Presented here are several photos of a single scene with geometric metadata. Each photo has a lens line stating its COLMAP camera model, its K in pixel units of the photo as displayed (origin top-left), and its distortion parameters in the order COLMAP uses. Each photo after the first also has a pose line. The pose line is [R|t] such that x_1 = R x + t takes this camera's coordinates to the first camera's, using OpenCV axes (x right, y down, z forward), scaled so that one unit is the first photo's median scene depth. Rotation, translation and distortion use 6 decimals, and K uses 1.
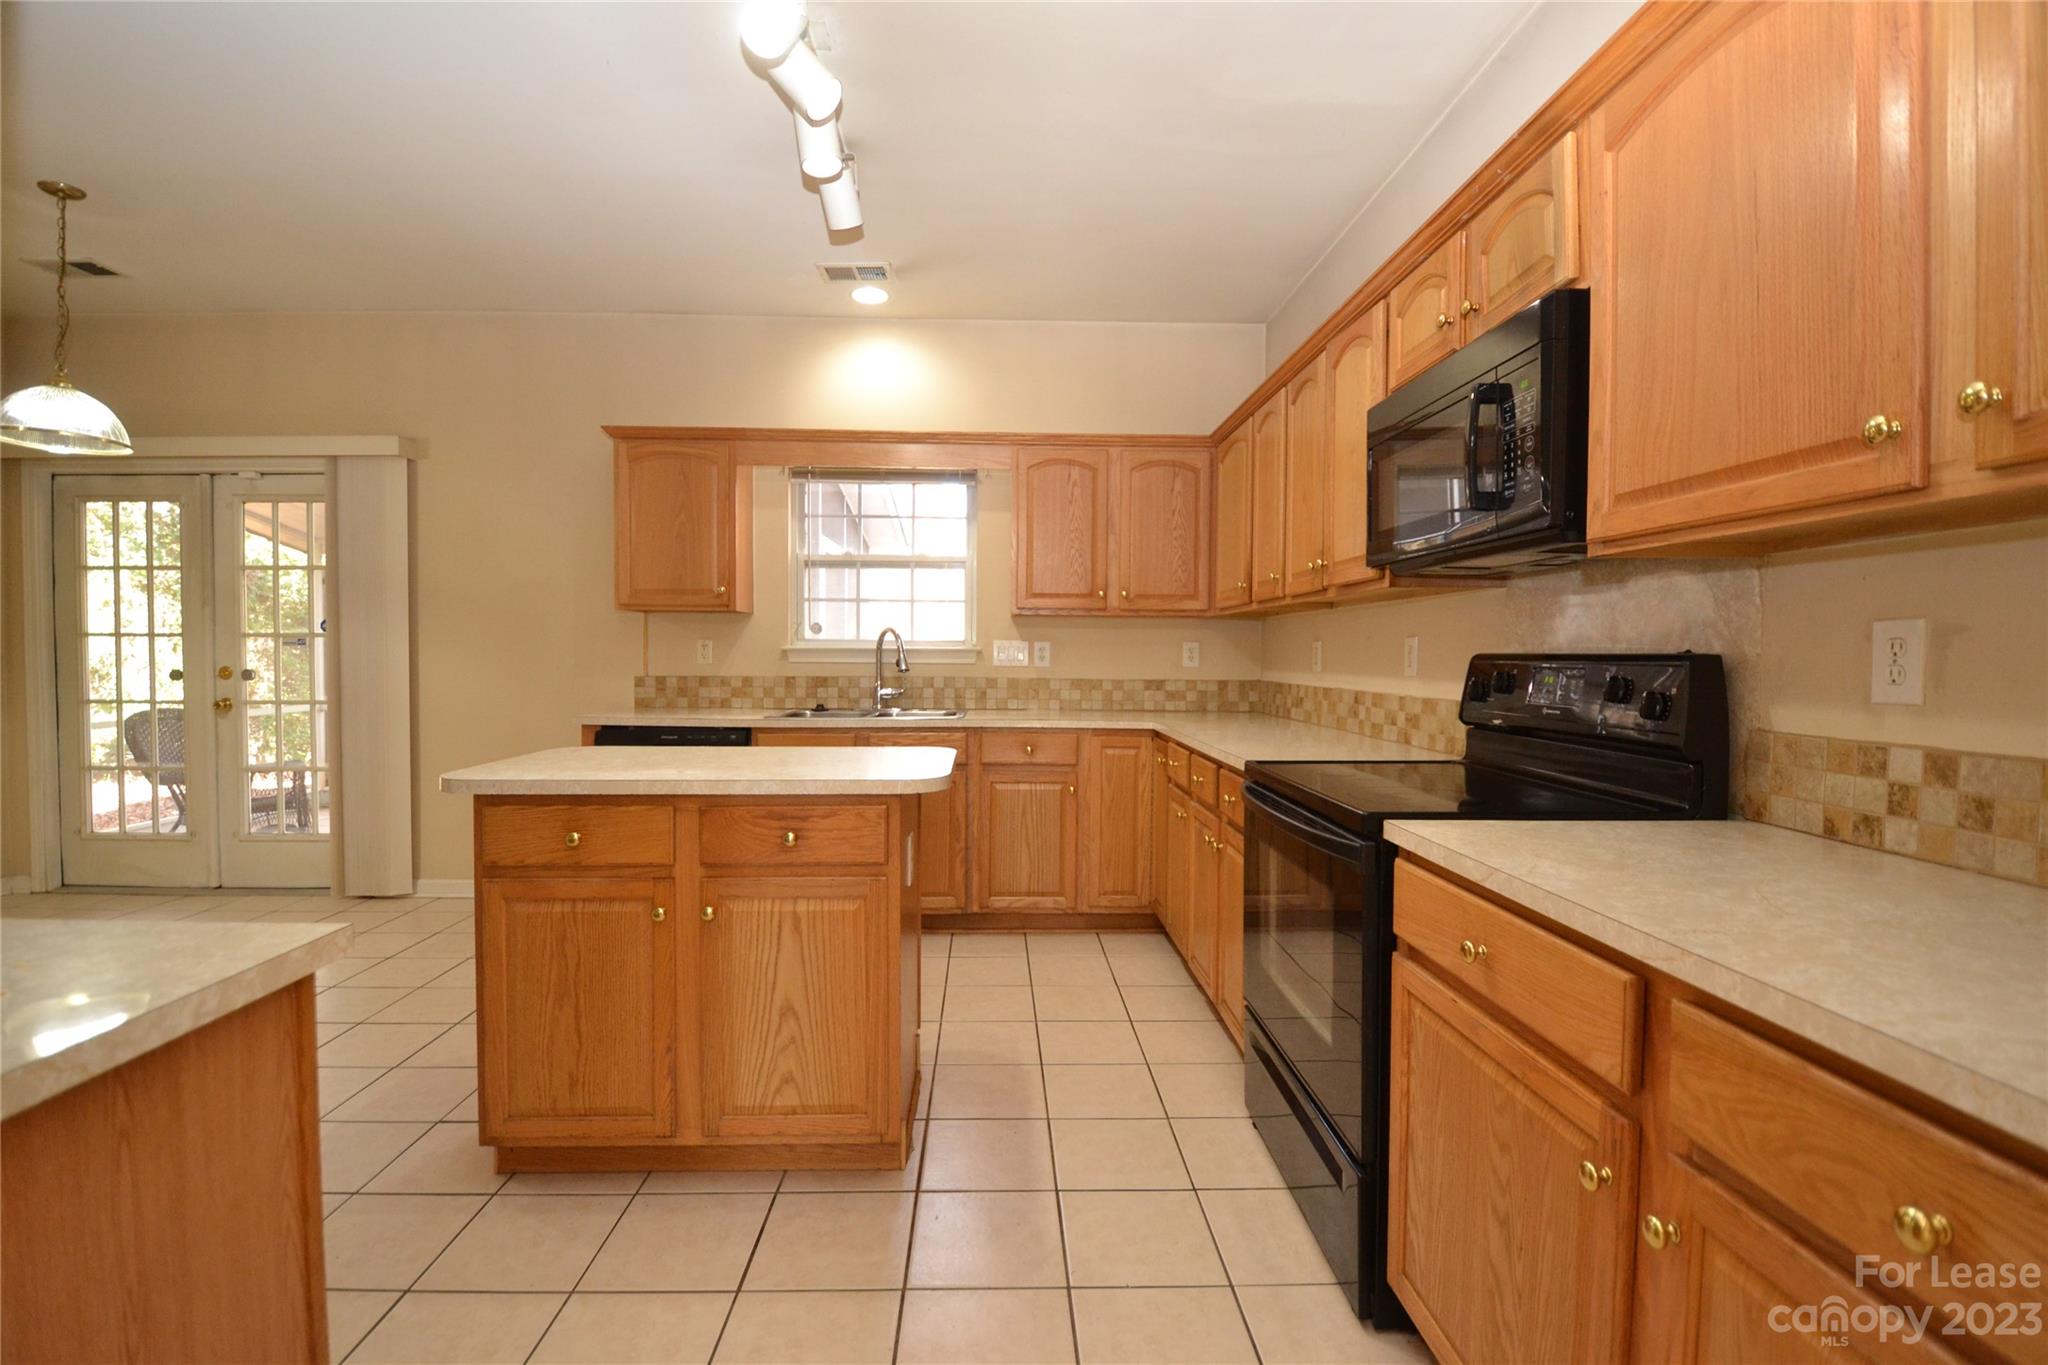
lens RADIAL K [[904.5, 0, 1019.3], [0, 904.5, 677.5], [0, 0, 1]] dist [0.017176, -0.022300]
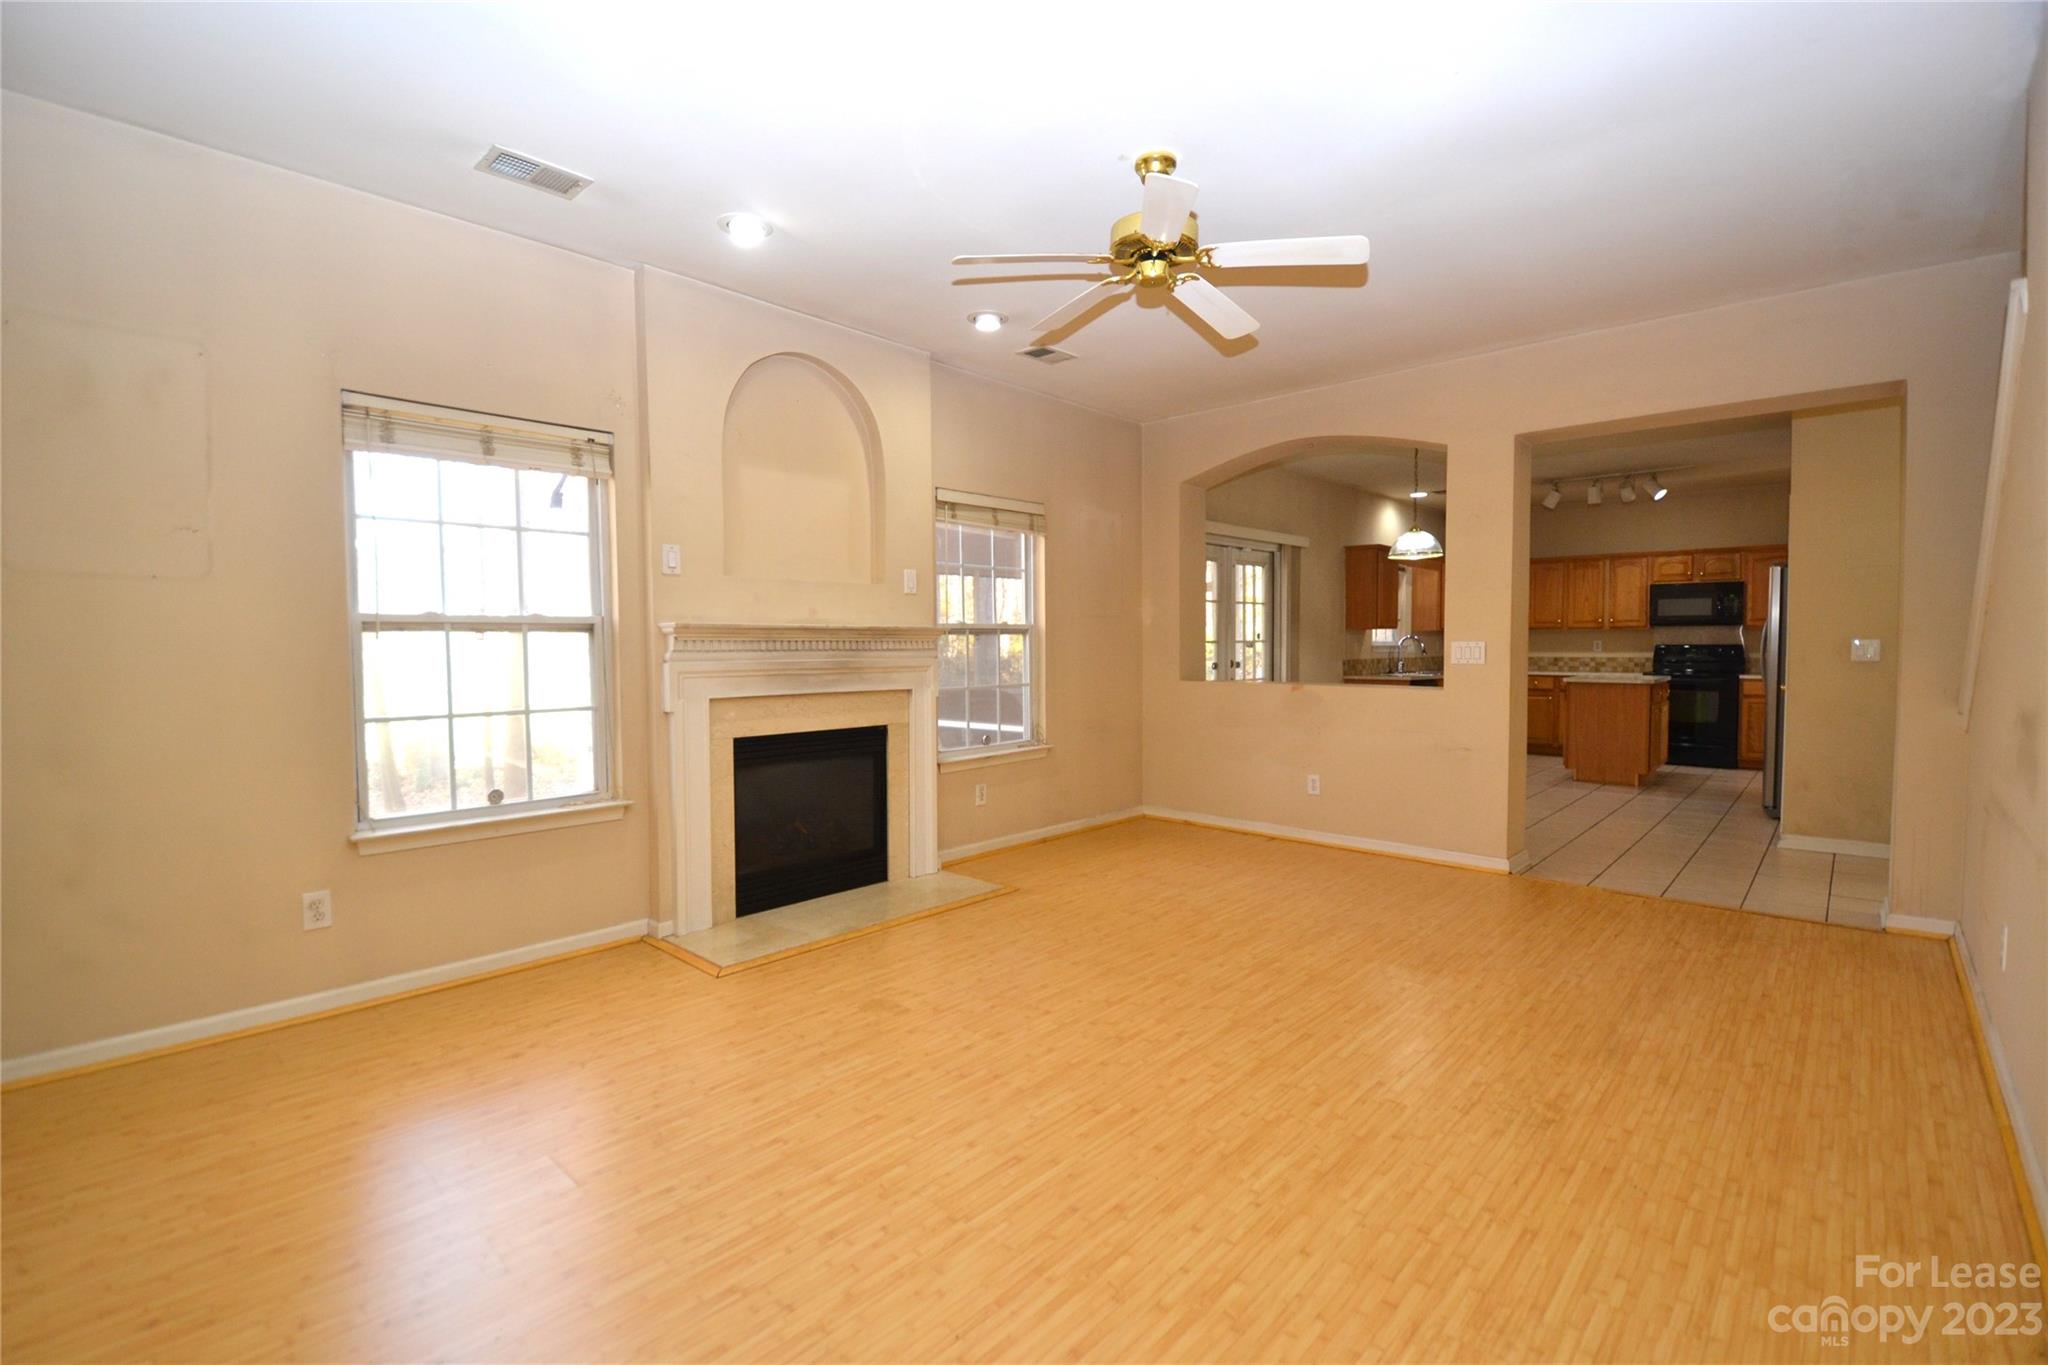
lens RADIAL K [[904.5, 0, 1019.3], [0, 904.5, 677.5], [0, 0, 1]] dist [0.017176, -0.022300]
pose [[0.700668, -0.037207, 0.712516, -2.390513], [0.028502, 0.999302, 0.024155, -0.032322], [-0.712918, 0.003383, 0.701240, 0.086806]]
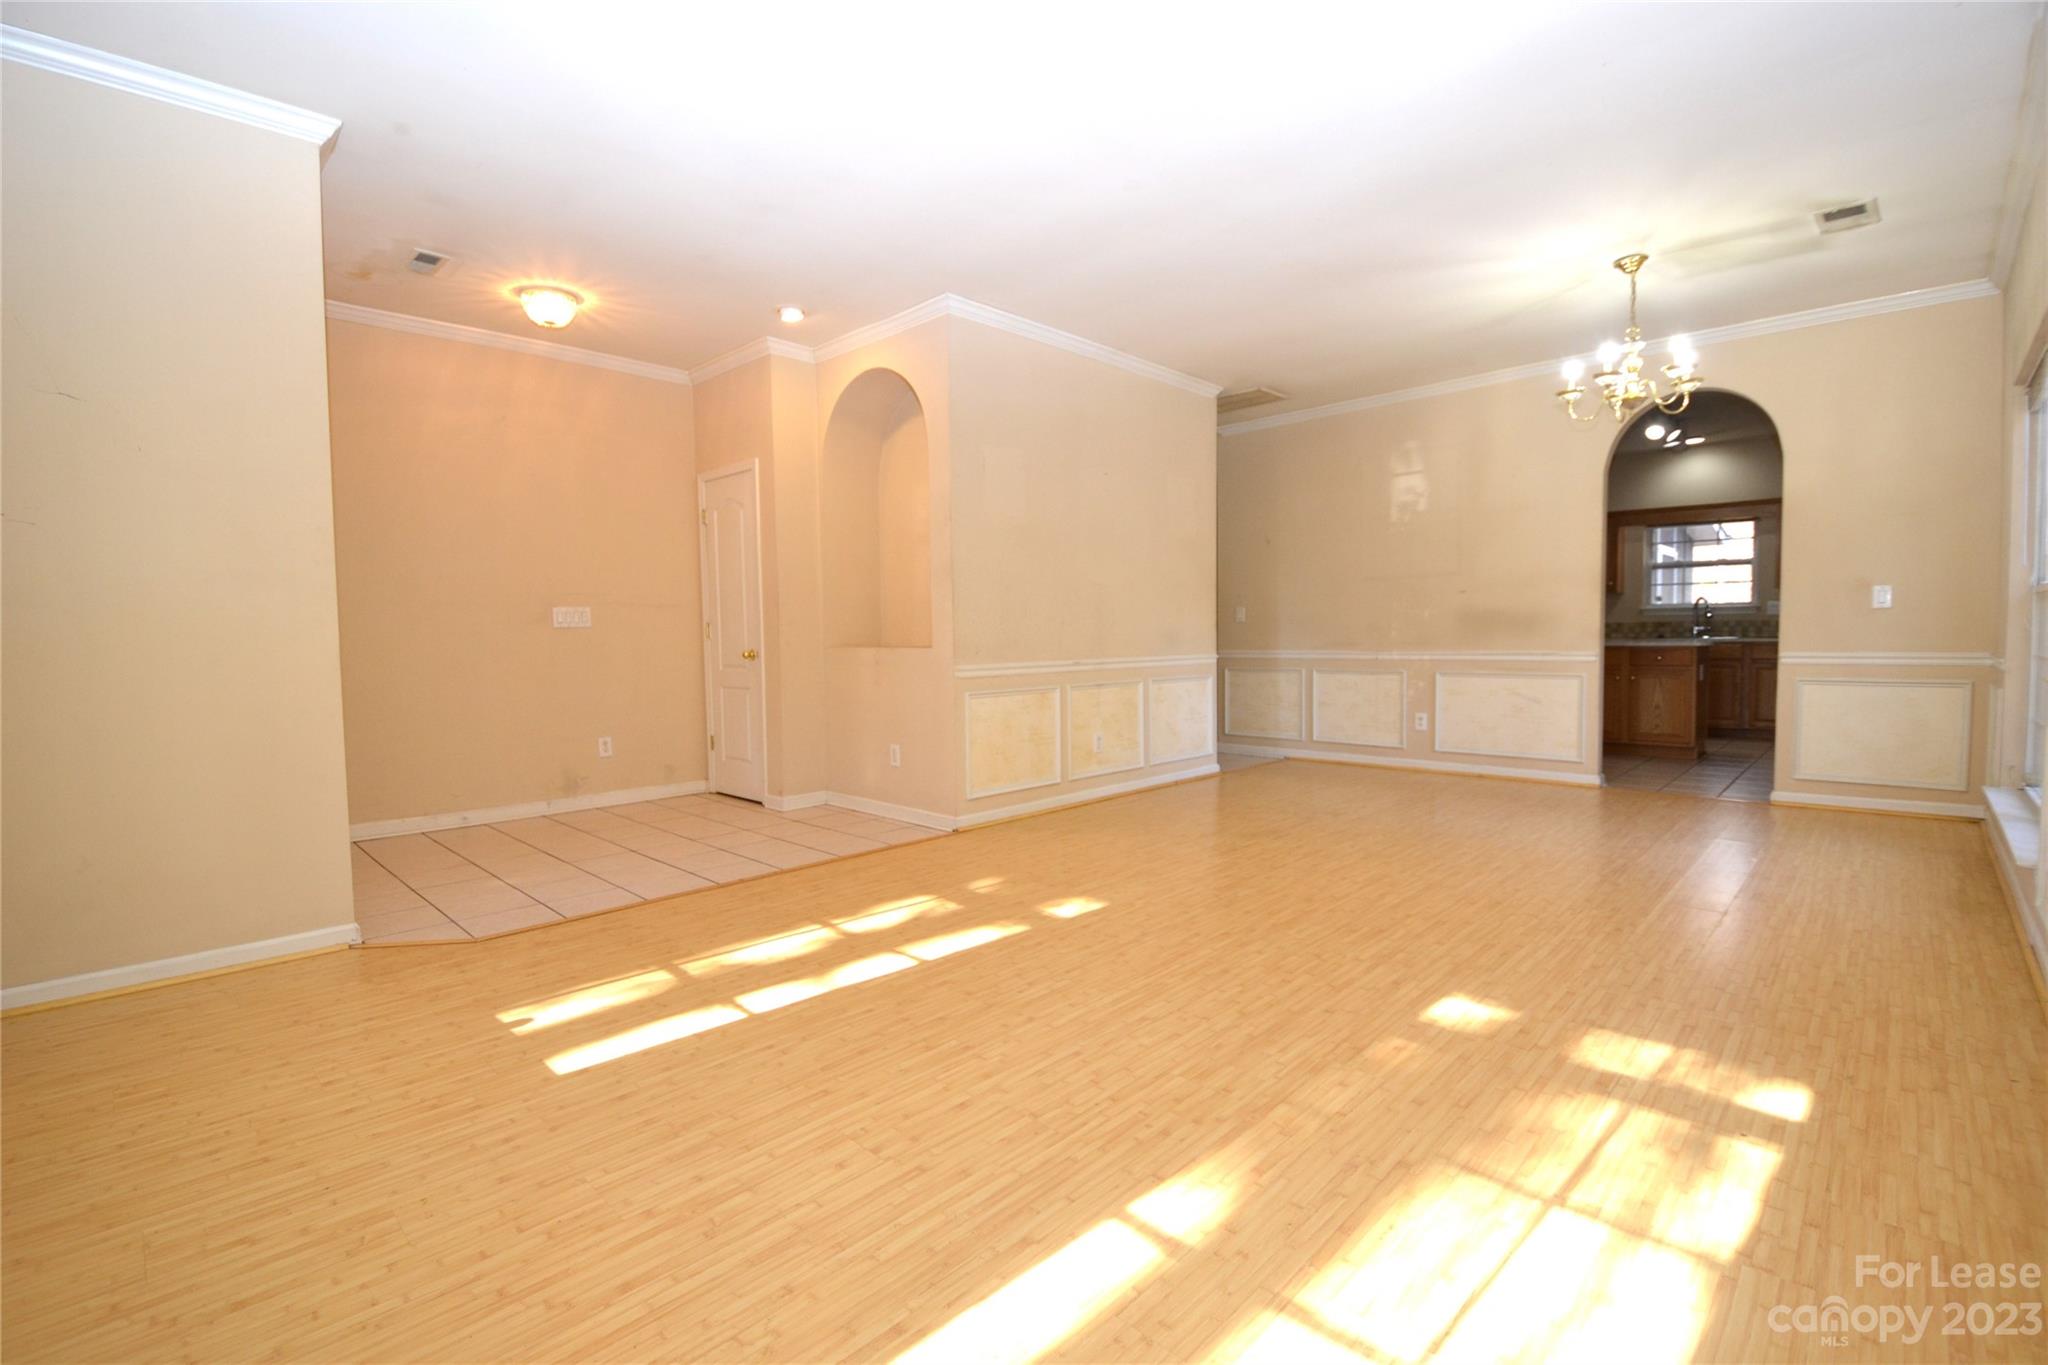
lens RADIAL K [[904.5, 0, 1019.3], [0, 904.5, 677.5], [0, 0, 1]] dist [0.017176, -0.022300]
pose [[0.691772, 0.020665, -0.721820, 0.264912], [-0.004434, 0.999693, 0.024371, 0.081614], [0.722102, -0.013659, 0.691652, -1.492901]]
